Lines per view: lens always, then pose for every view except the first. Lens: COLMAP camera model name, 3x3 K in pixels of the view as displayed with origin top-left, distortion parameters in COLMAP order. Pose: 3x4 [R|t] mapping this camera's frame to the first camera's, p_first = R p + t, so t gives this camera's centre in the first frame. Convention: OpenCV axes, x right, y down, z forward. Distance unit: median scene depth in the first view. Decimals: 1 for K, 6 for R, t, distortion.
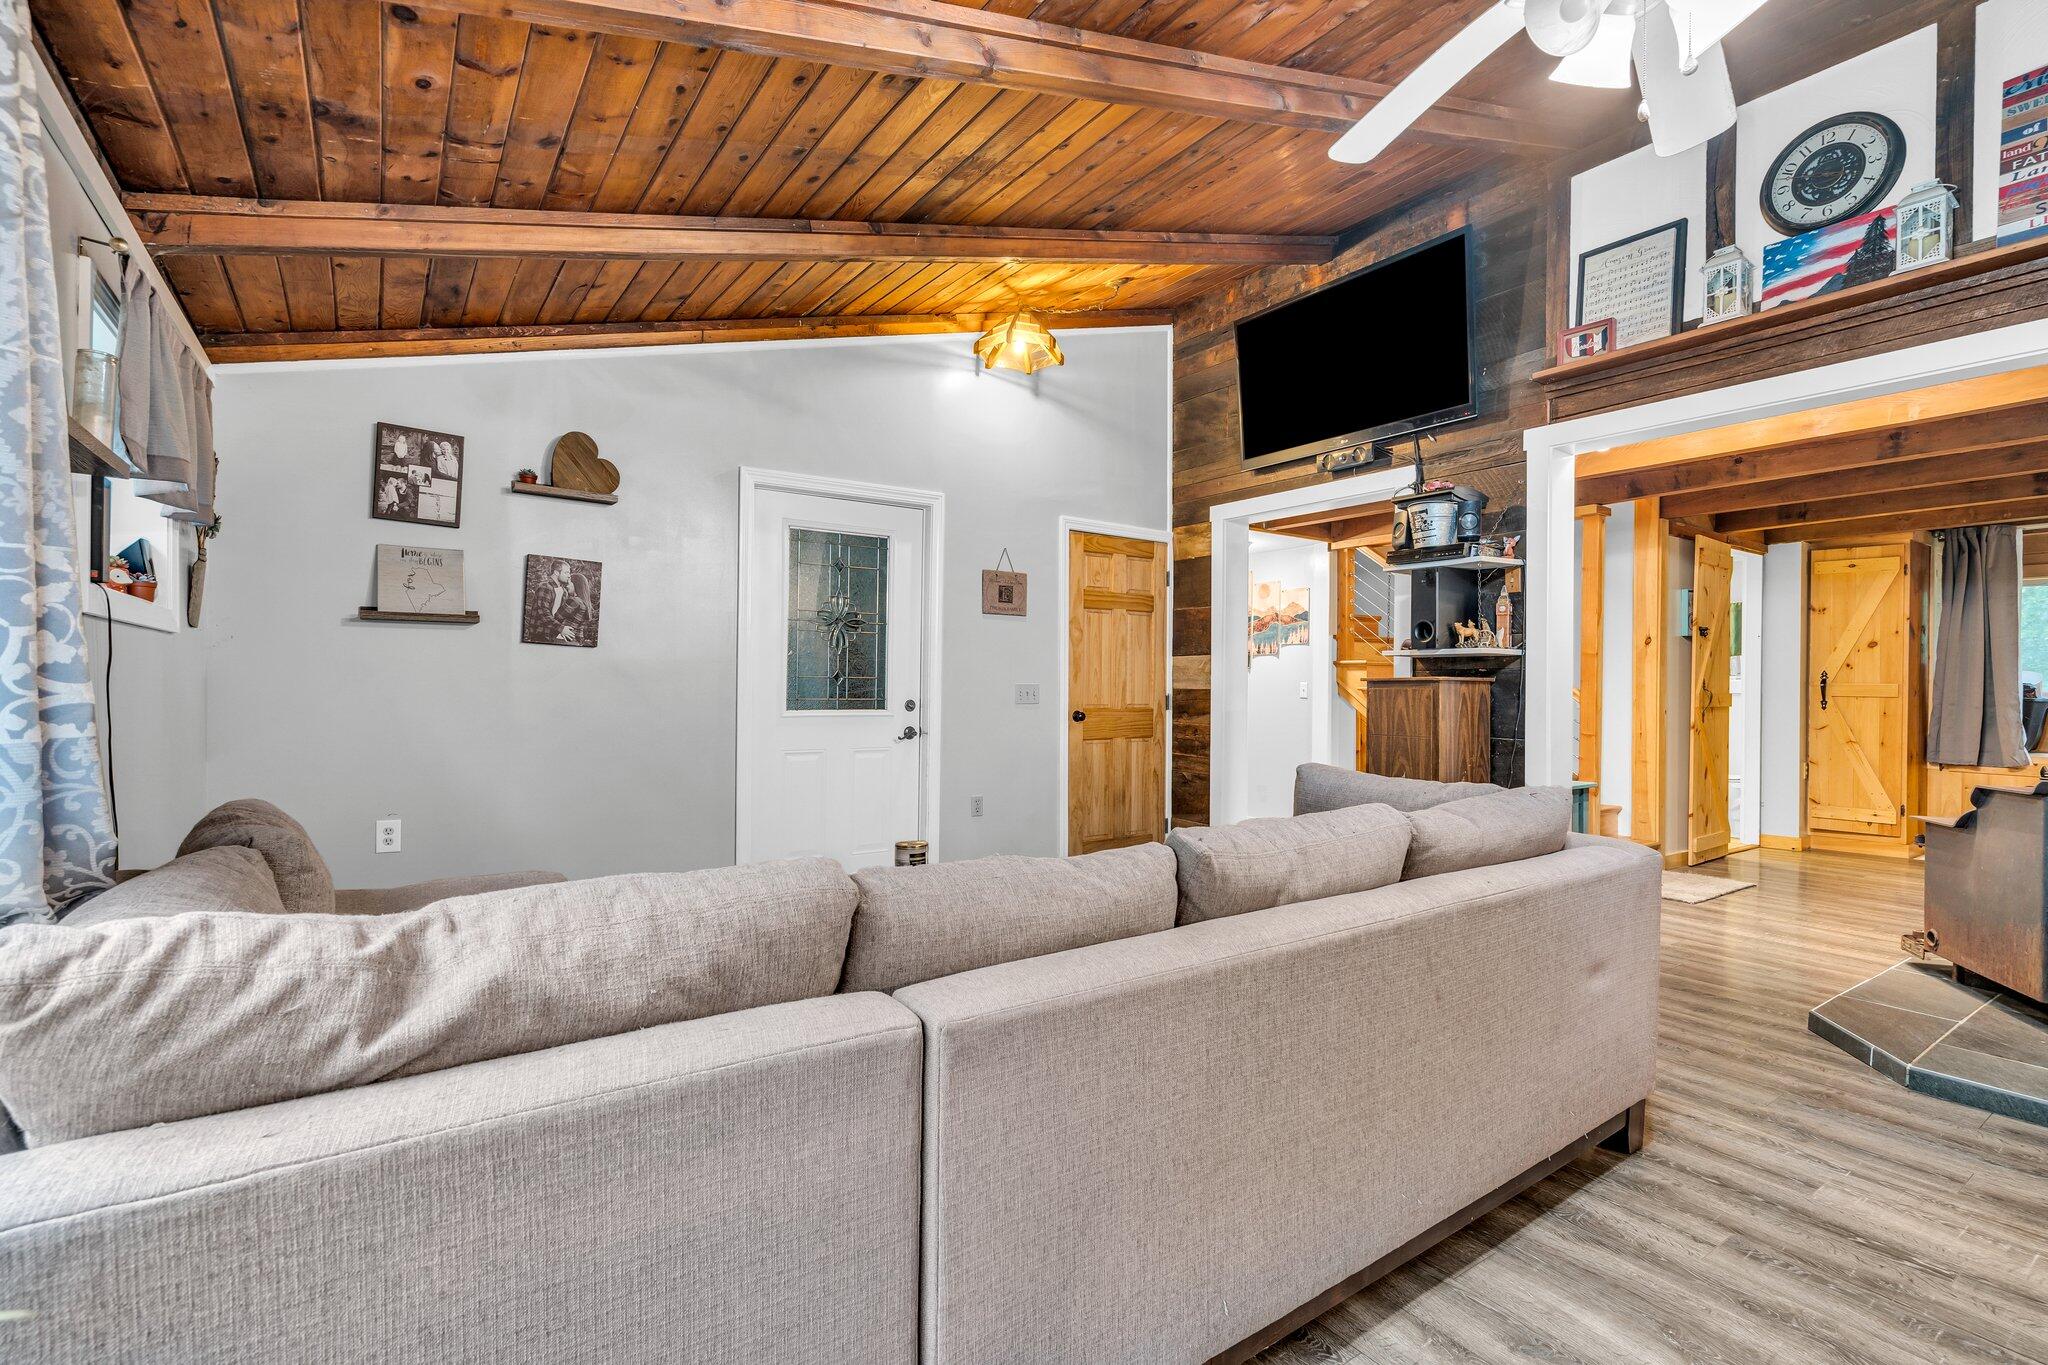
lens RADIAL K [[942.0, 0, 1025.4], [0, 942.0, 690.2], [0, 0, 1]] dist [0.003548, 0.000487]
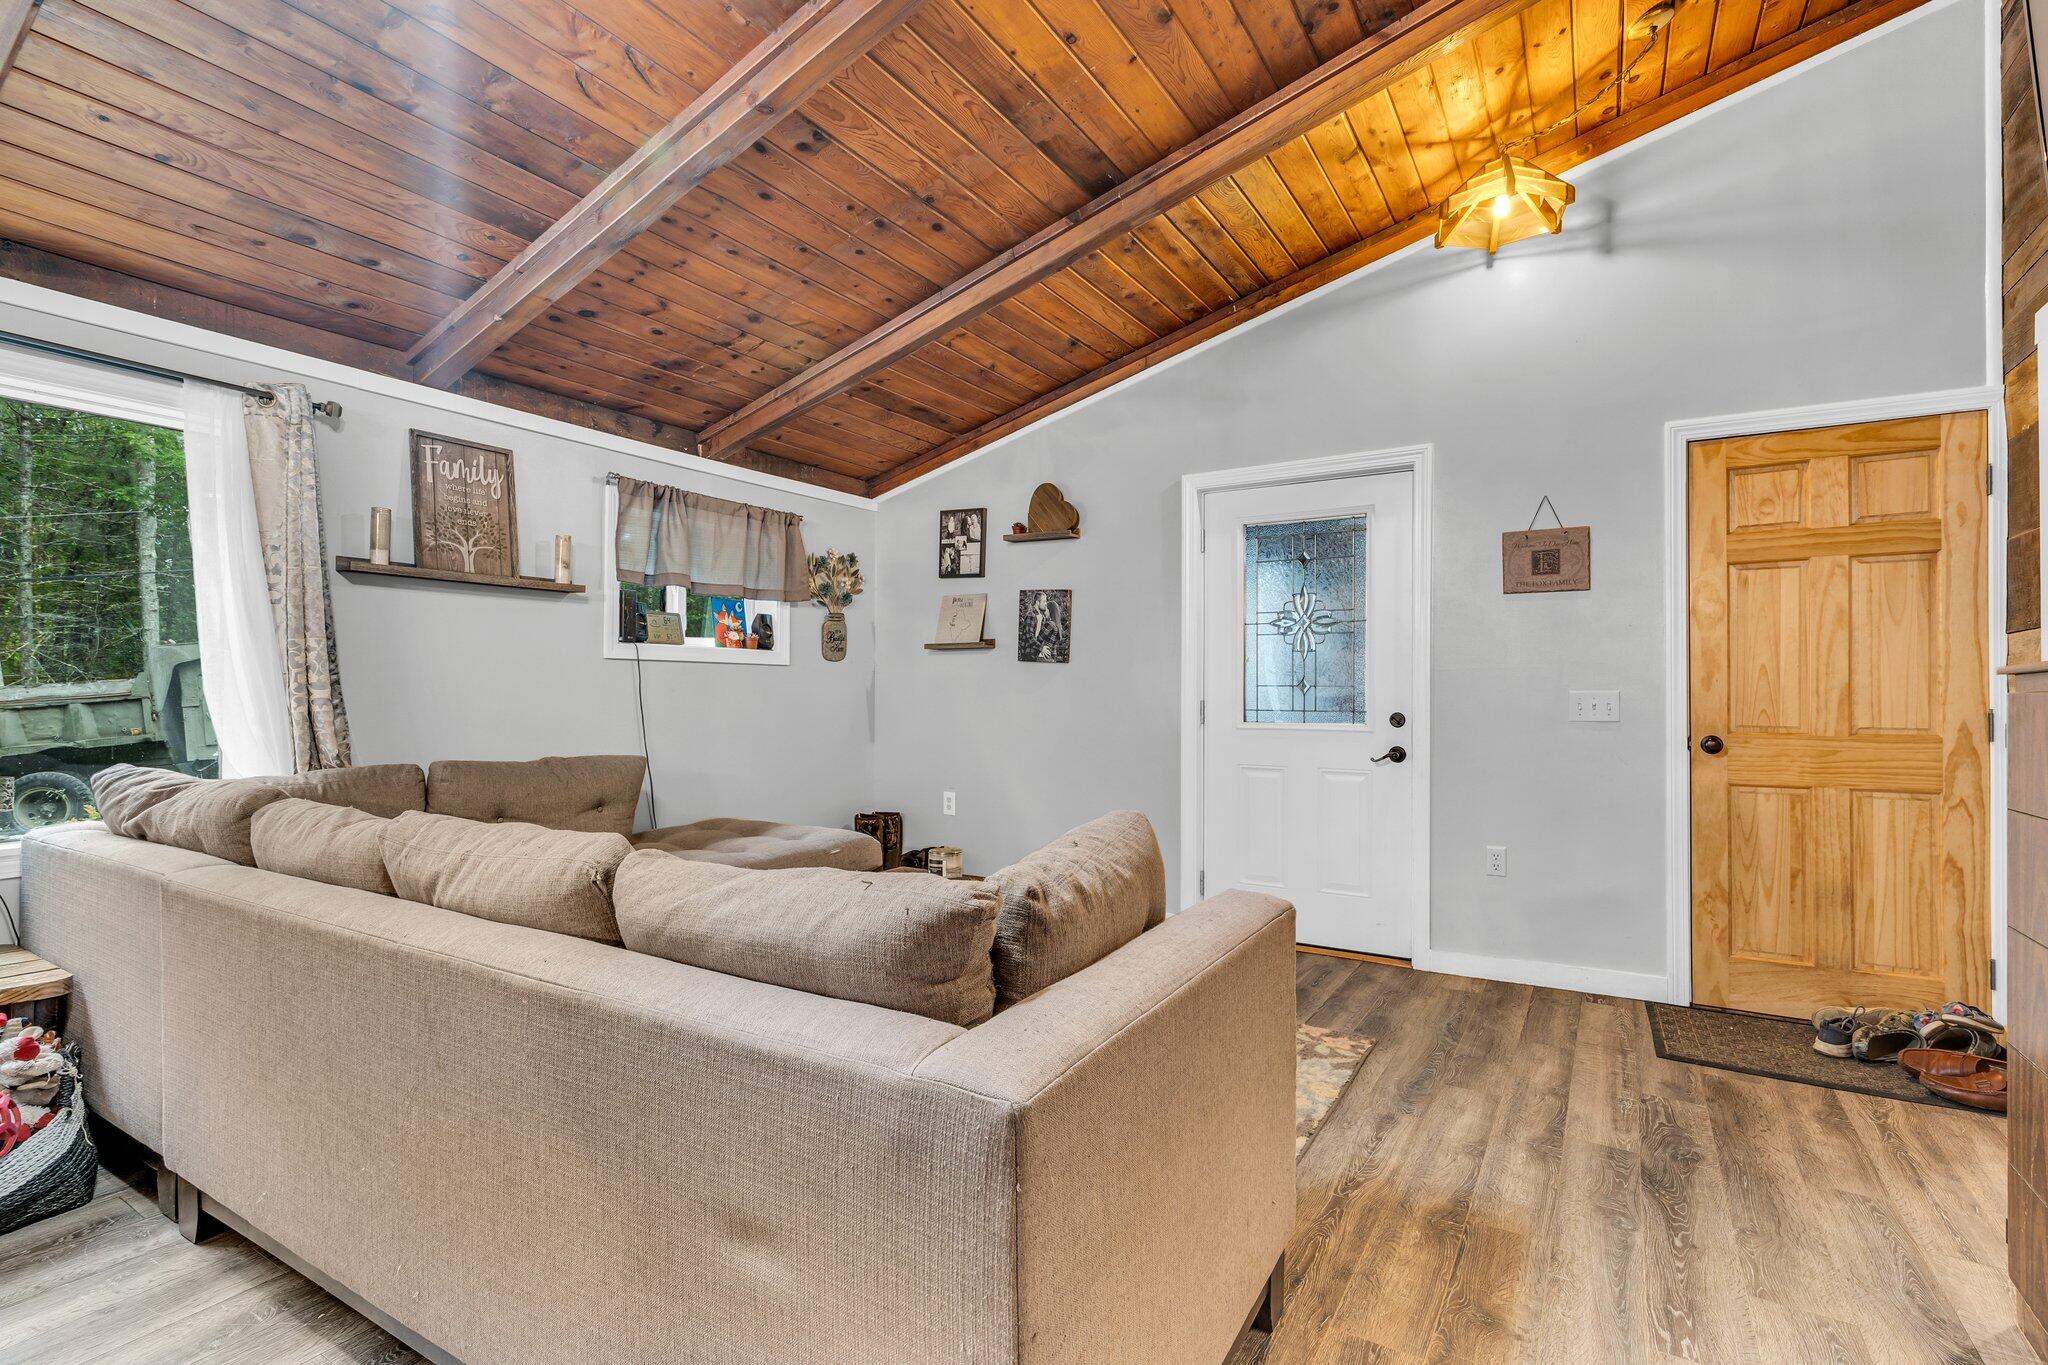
lens RADIAL K [[942.0, 0, 1034.4], [0, 942.0, 681.0], [0, 0, 1]] dist [0.003548, 0.000487]
pose [[0.409382, -0.014762, -0.912244, 0.501797], [-0.001977, 0.999852, -0.017067, -0.002376], [0.912361, 0.008791, 0.409292, 0.414605]]
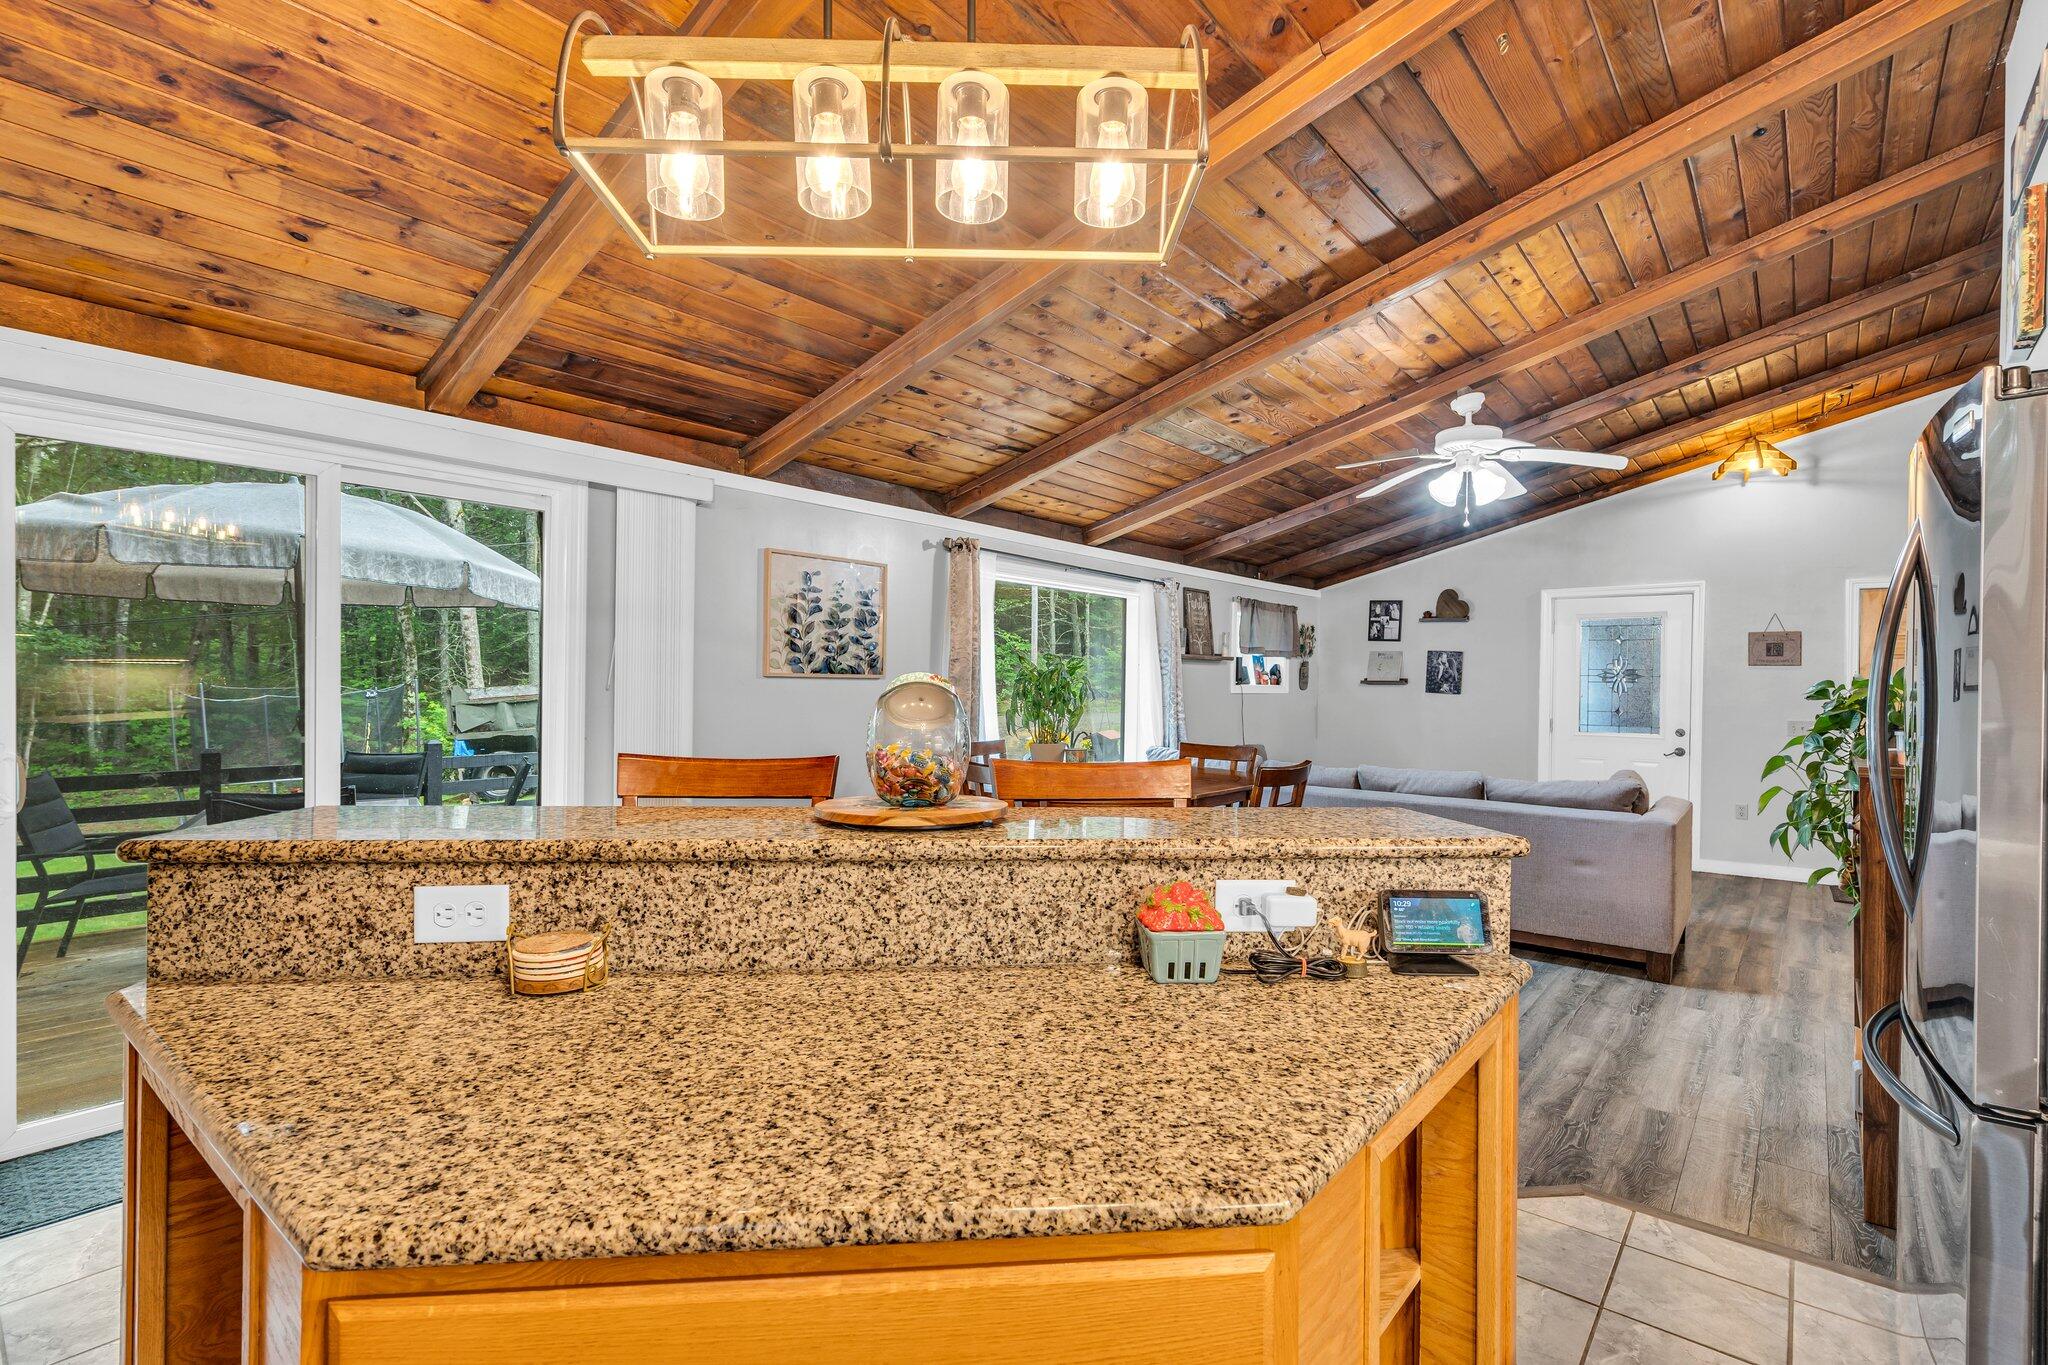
lens RADIAL K [[942.0, 0, 1040.2], [0, 942.0, 687.5], [0, 0, 1]] dist [0.003548, 0.000487]
pose [[0.287225, 0.004401, -0.957853, 1.016869], [-0.013416, 0.999910, 0.000571, -0.041747], [0.957769, 0.012687, 0.287258, -0.357116]]
